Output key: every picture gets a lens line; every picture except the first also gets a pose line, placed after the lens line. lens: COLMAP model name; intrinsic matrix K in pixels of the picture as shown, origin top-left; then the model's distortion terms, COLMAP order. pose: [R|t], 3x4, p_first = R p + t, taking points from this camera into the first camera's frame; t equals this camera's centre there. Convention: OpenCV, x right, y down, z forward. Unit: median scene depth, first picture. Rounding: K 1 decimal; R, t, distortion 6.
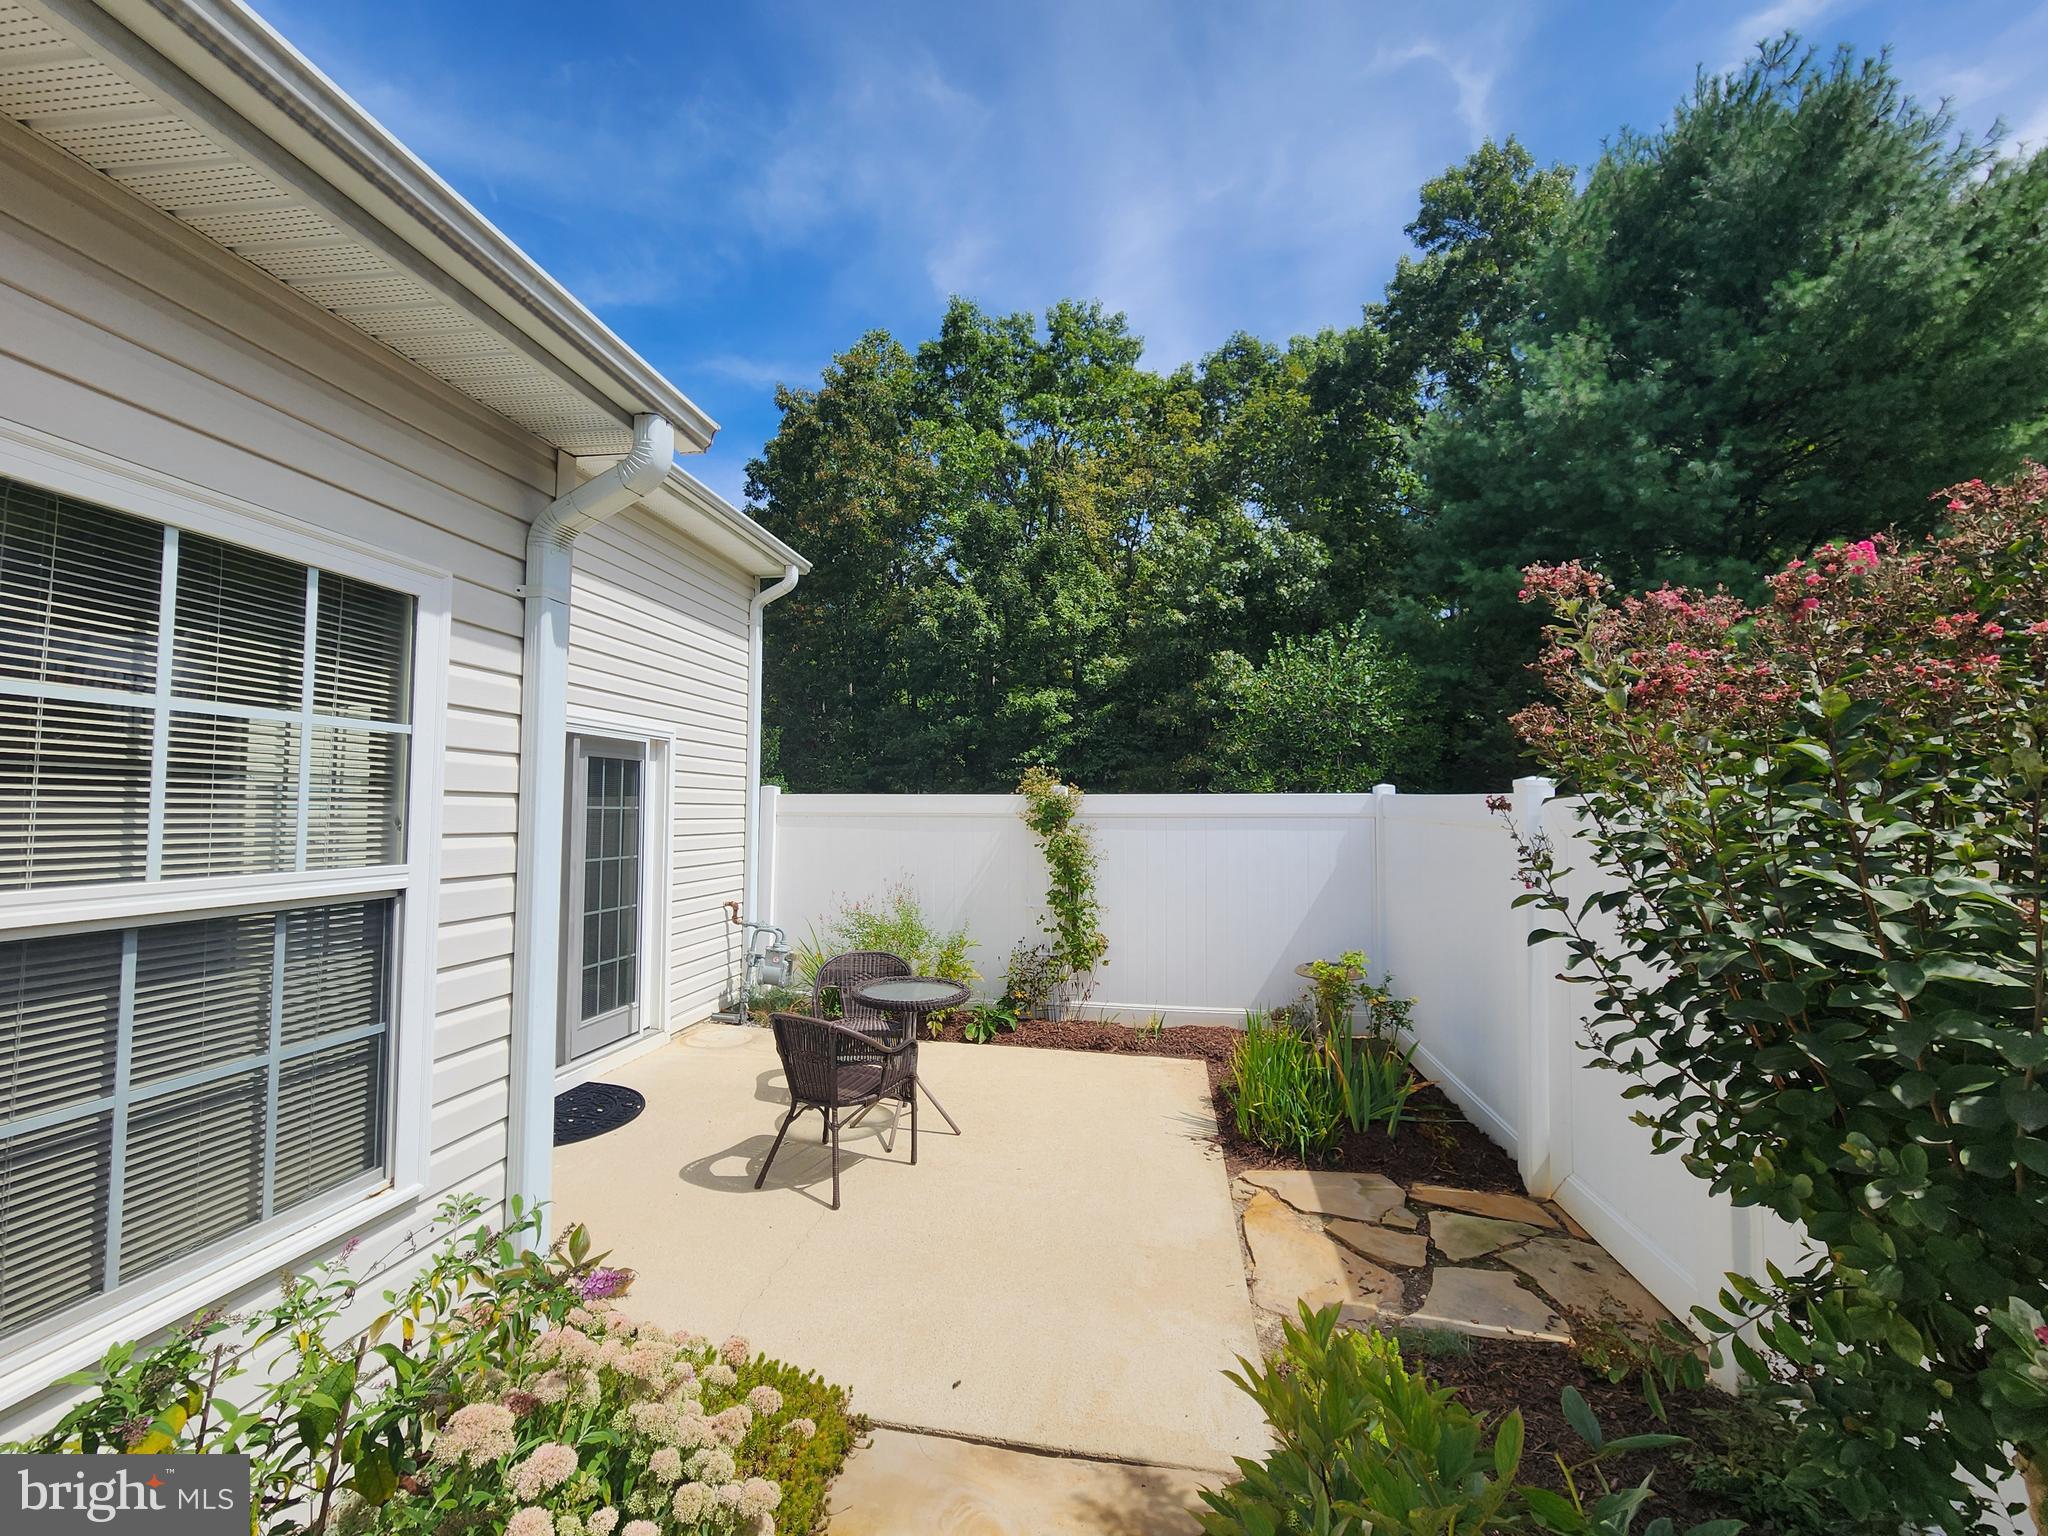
lens RADIAL K [[841.8, 0, 1023.6], [0, 841.8, 764.8], [0, 0, 1]] dist [-0.000184, -0.000333]
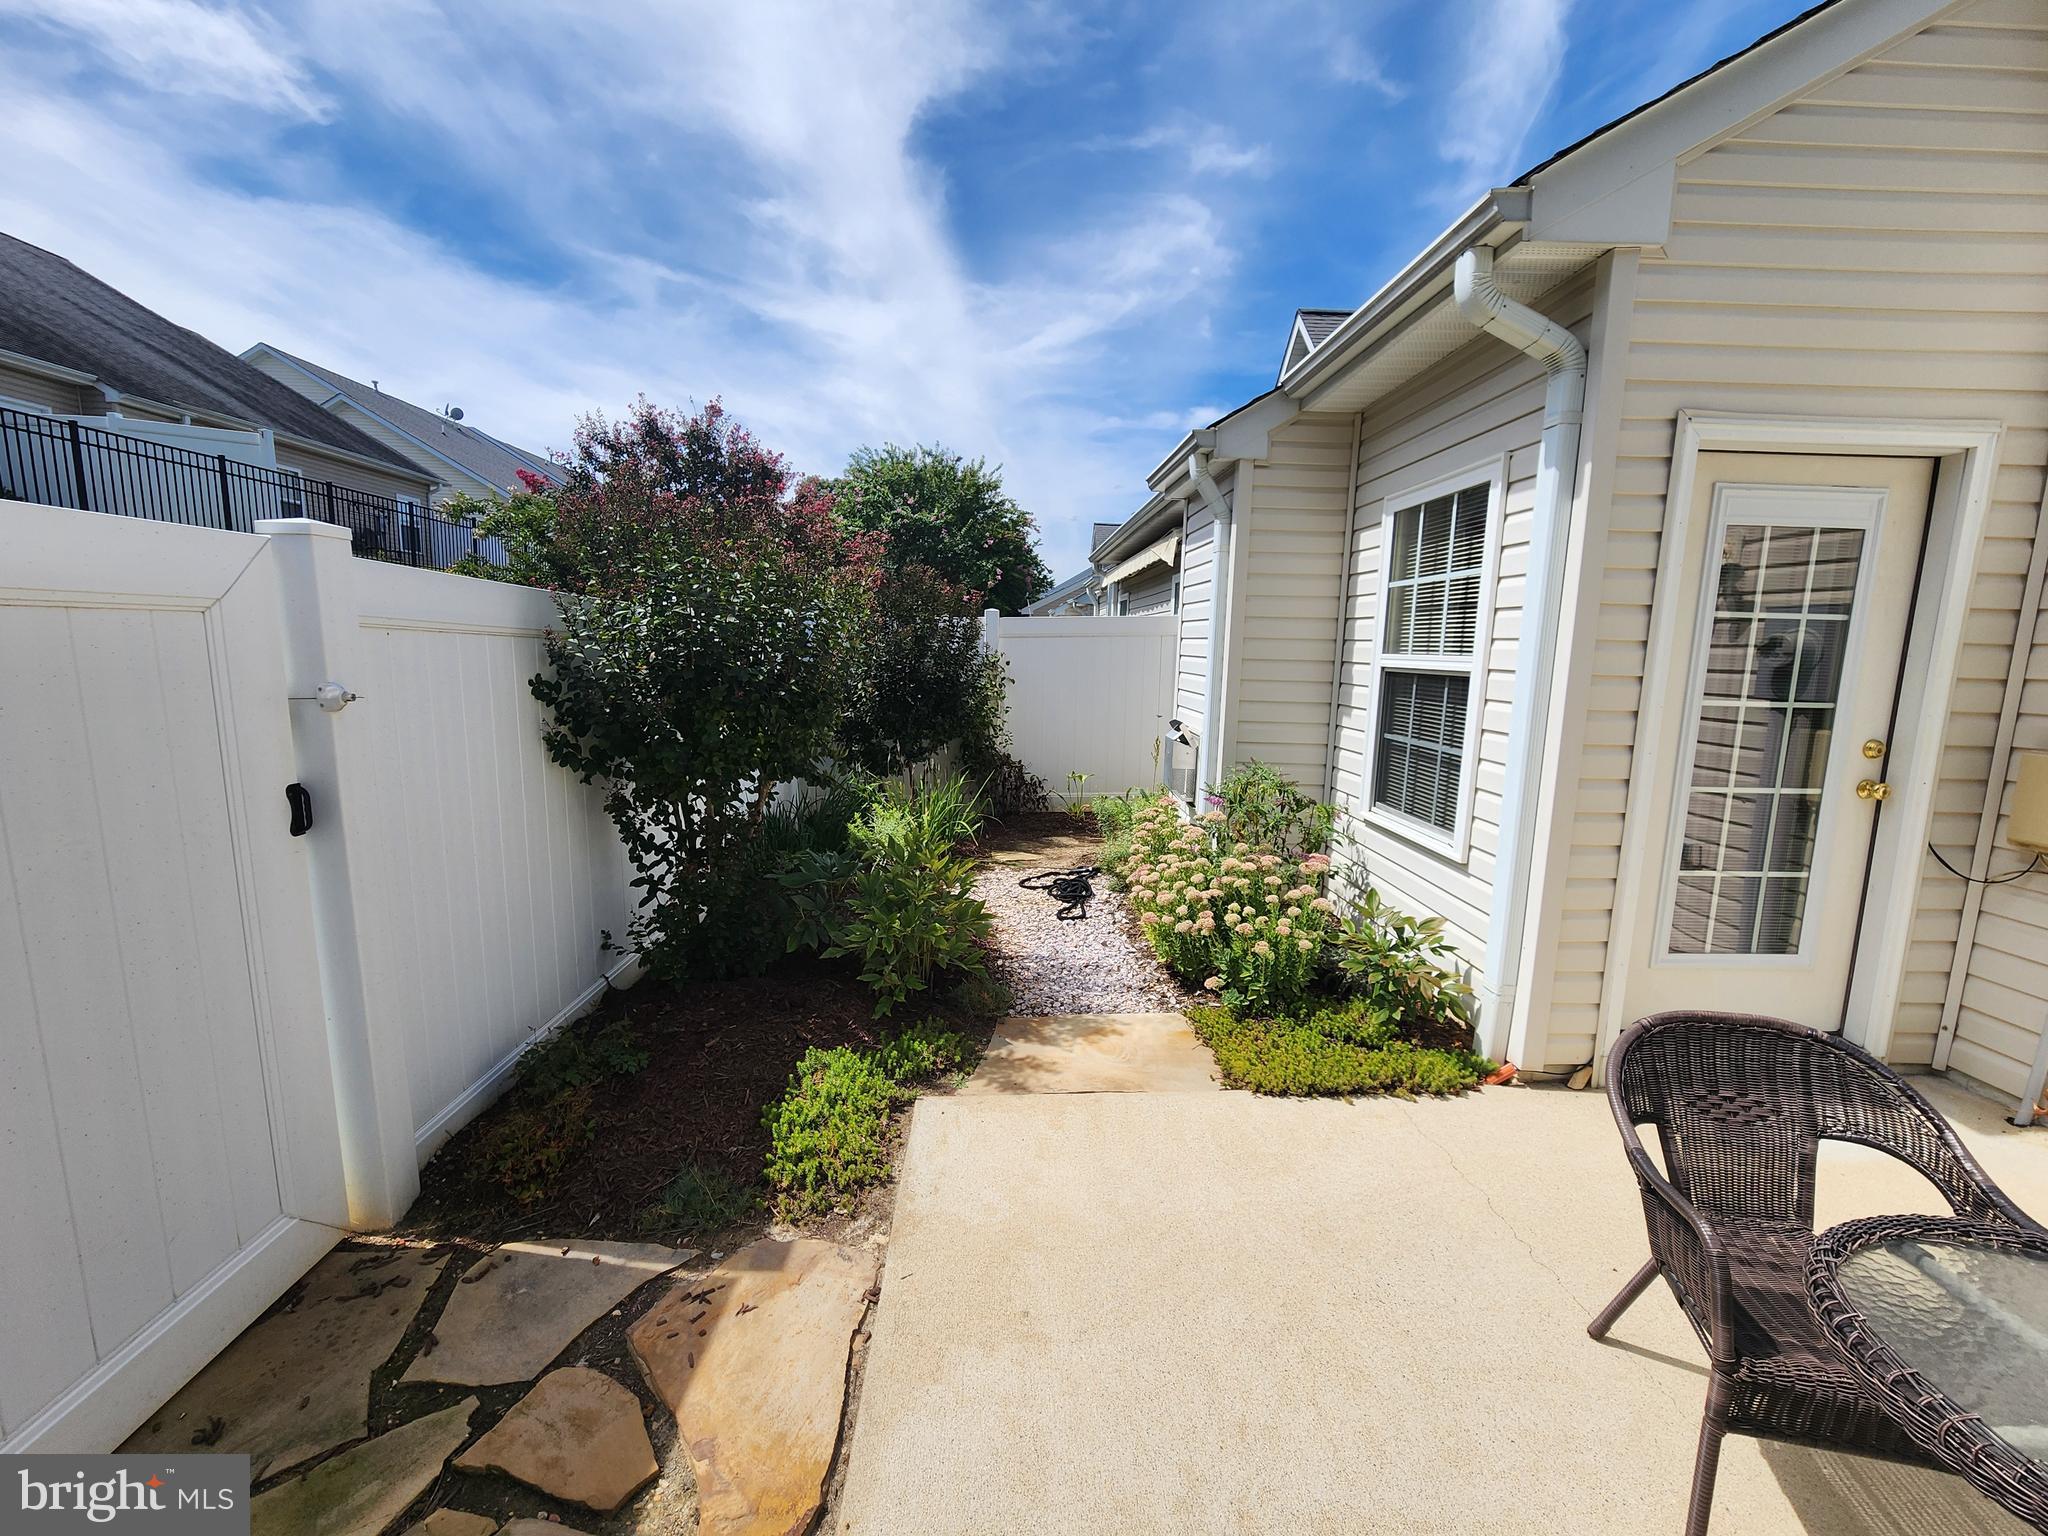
lens RADIAL K [[841.8, 0, 1026.4], [0, 841.8, 765.4], [0, 0, 1]] dist [-0.000184, -0.000333]
pose [[-0.981602, 0.003397, -0.190911, 0.141896], [-0.014217, 0.995766, 0.090822, 0.067216], [0.190411, 0.091865, -0.977397, 0.844868]]
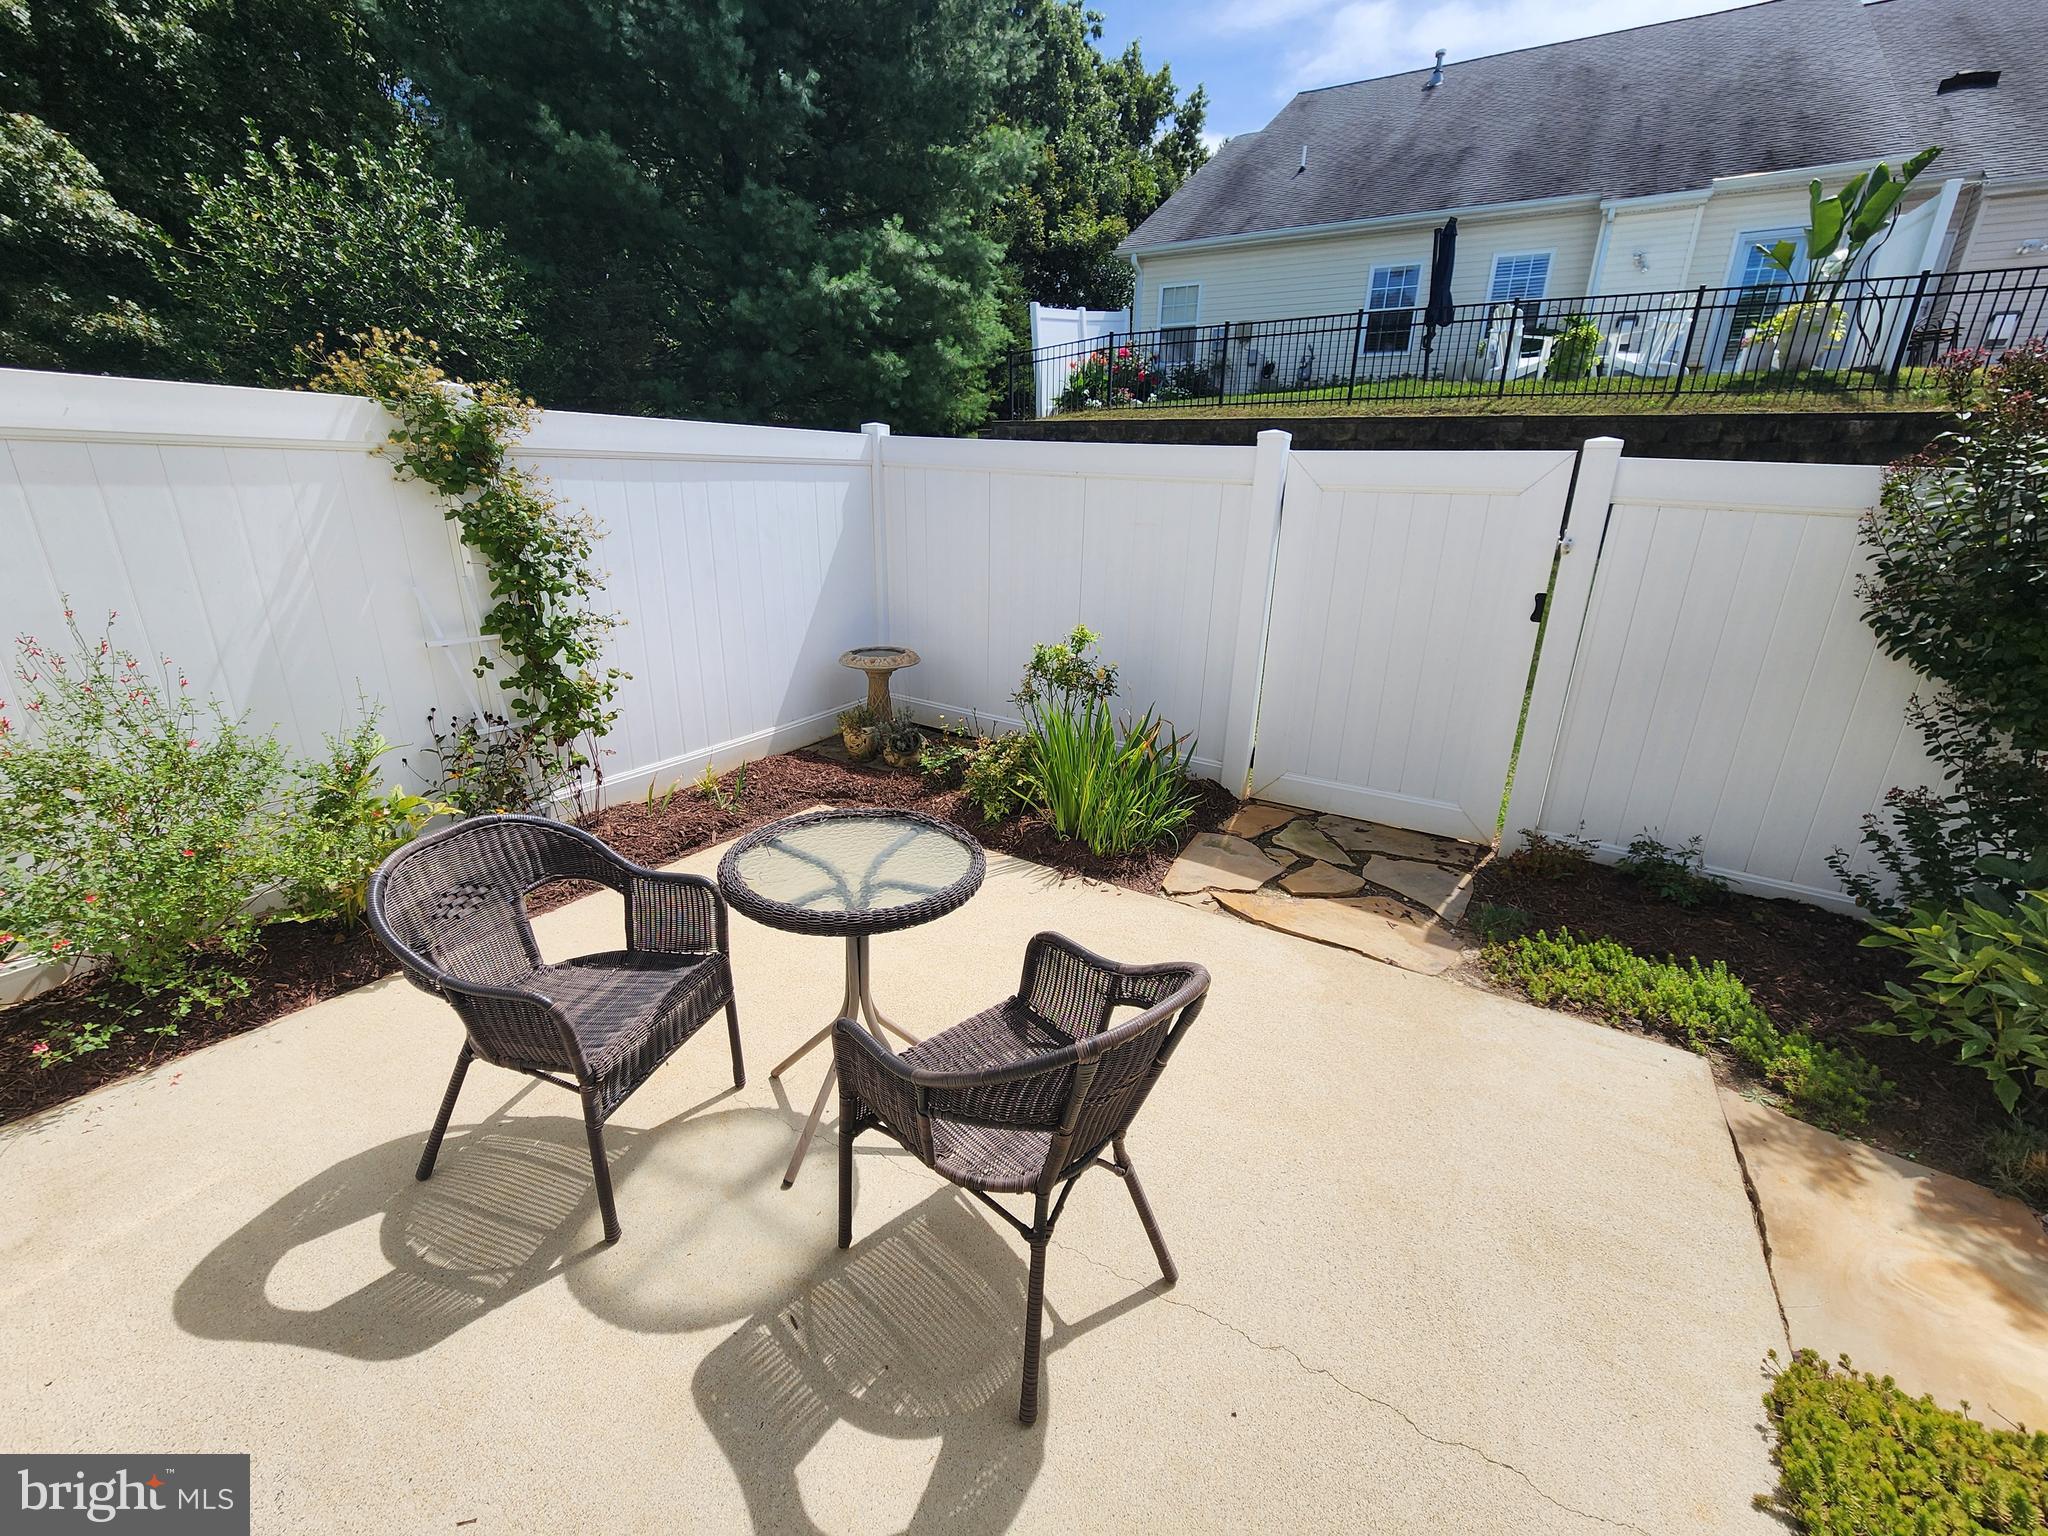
lens RADIAL K [[841.8, 0, 1032.0], [0, 841.8, 764.6], [0, 0, 1]] dist [-0.000184, -0.000333]
pose [[0.372325, -0.295385, 0.879842, -0.356142], [-0.075471, 0.935225, 0.345916, 0.042731], [-0.925029, -0.195196, 0.325914, 0.573766]]
